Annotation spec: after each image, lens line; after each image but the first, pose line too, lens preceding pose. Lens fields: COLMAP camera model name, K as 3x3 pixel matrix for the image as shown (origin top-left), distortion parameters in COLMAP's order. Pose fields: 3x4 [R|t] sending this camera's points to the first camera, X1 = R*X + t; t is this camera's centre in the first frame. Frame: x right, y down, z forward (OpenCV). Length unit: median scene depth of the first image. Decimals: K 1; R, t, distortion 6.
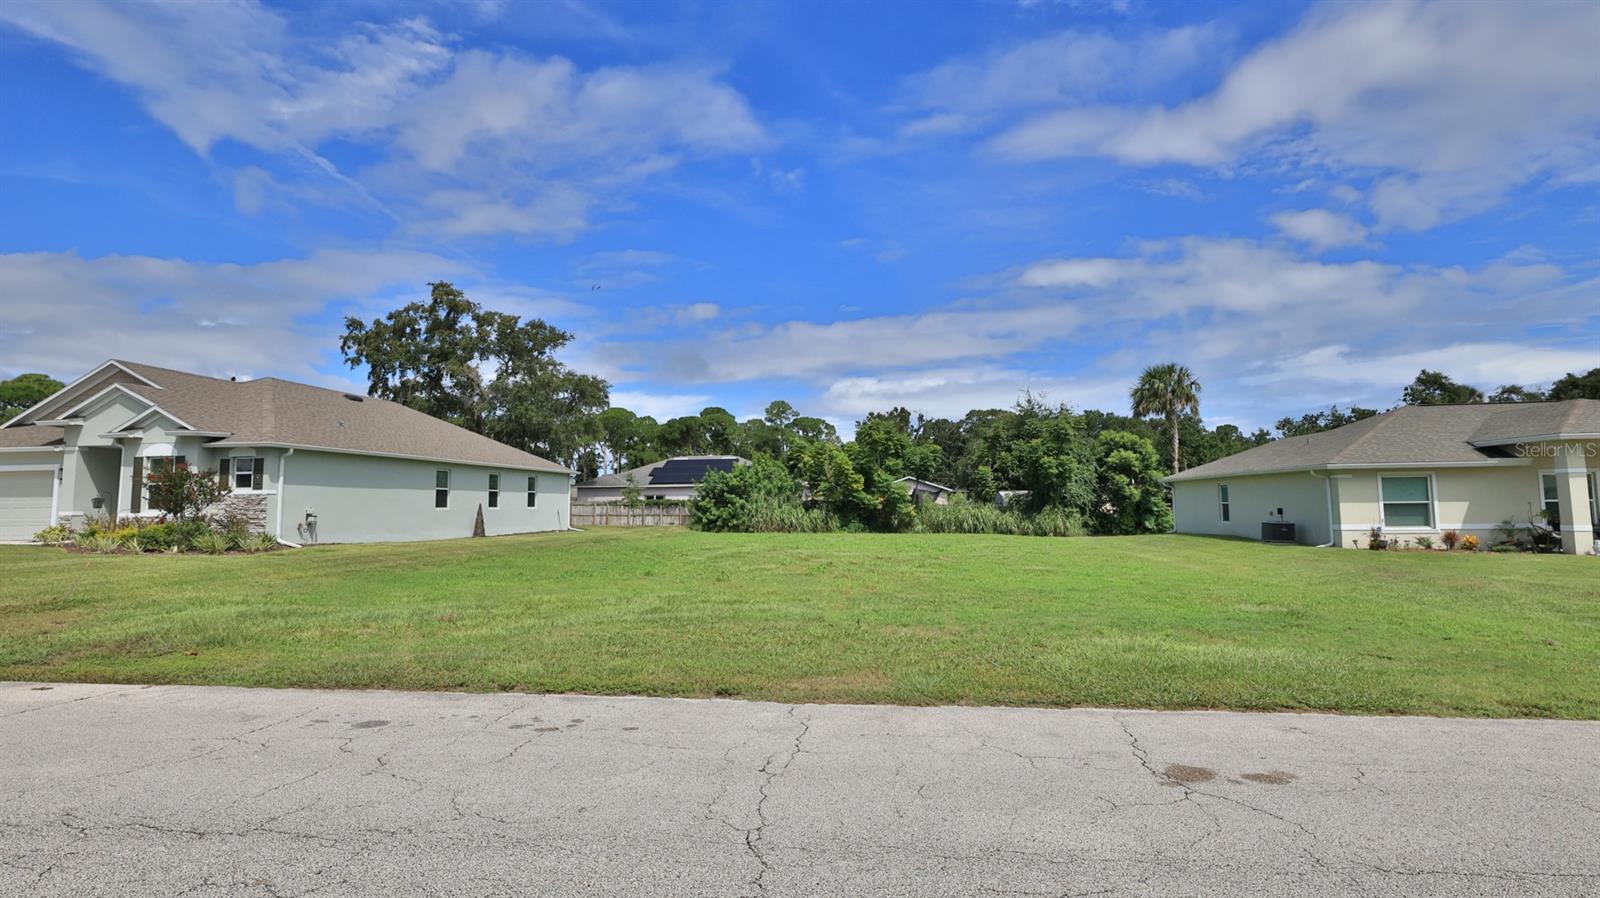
lens RADIAL K [[805.0, 0, 801.9], [0, 805.0, 440.3], [0, 0, 1]] dist [0.002216, 0.001667]
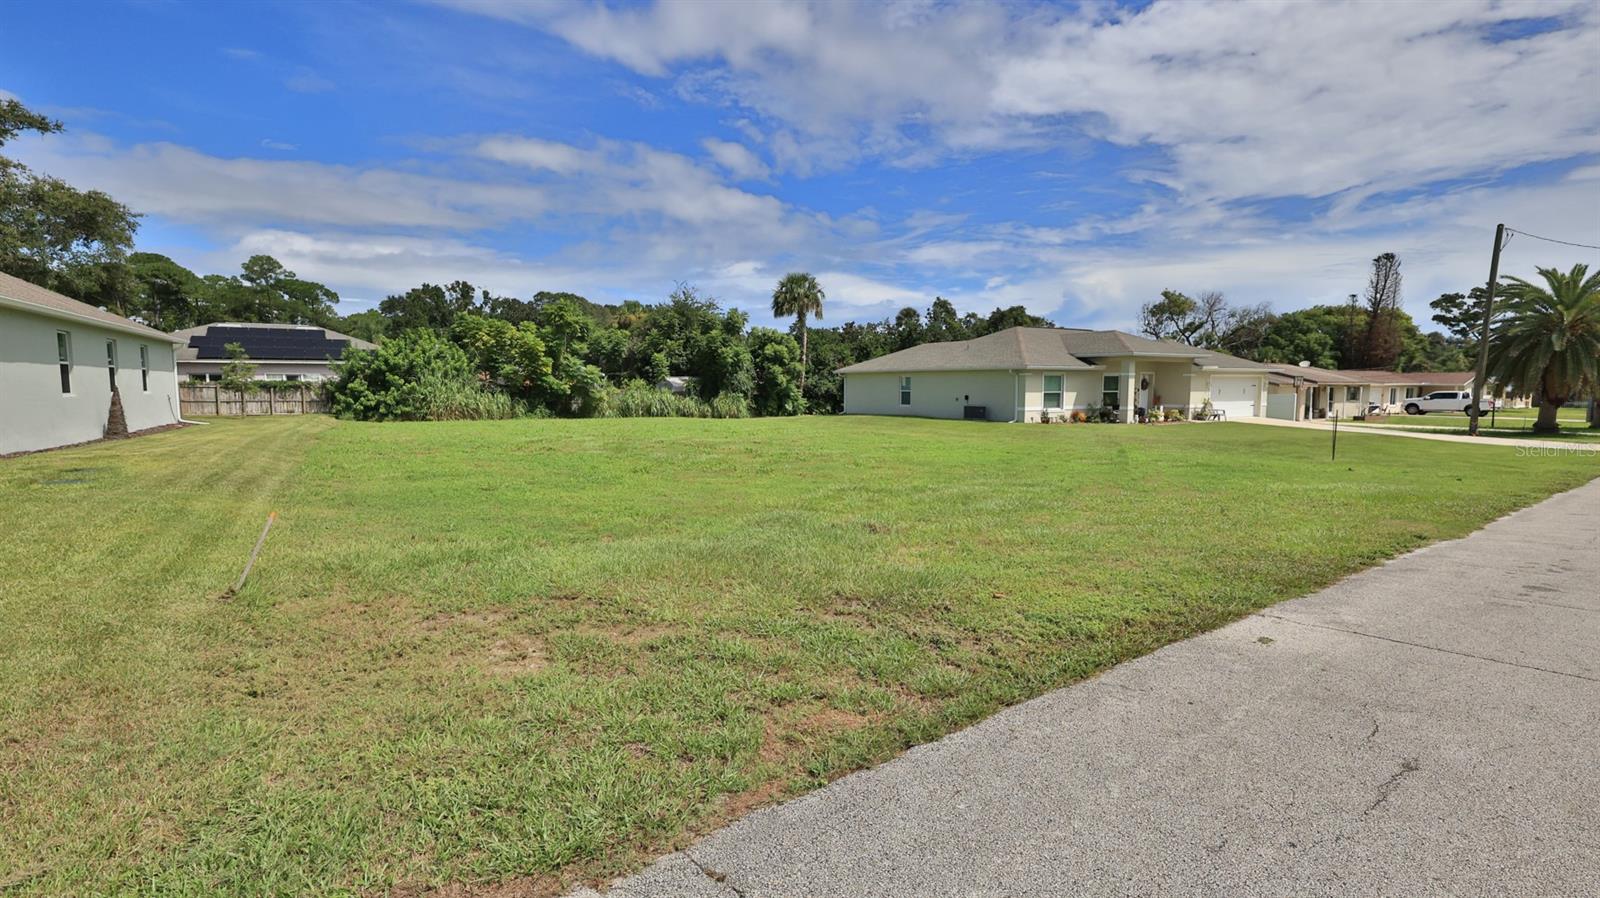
lens RADIAL K [[747.2, 0, 848.0], [0, 747.2, 453.8], [0, 0, 1]] dist [-0.001342, 0.000816]
pose [[0.738016, -0.052249, 0.672757, -0.260858], [-0.061974, 0.987536, 0.144682, 0.005692], [-0.671931, -0.148471, 0.725579, 0.109200]]
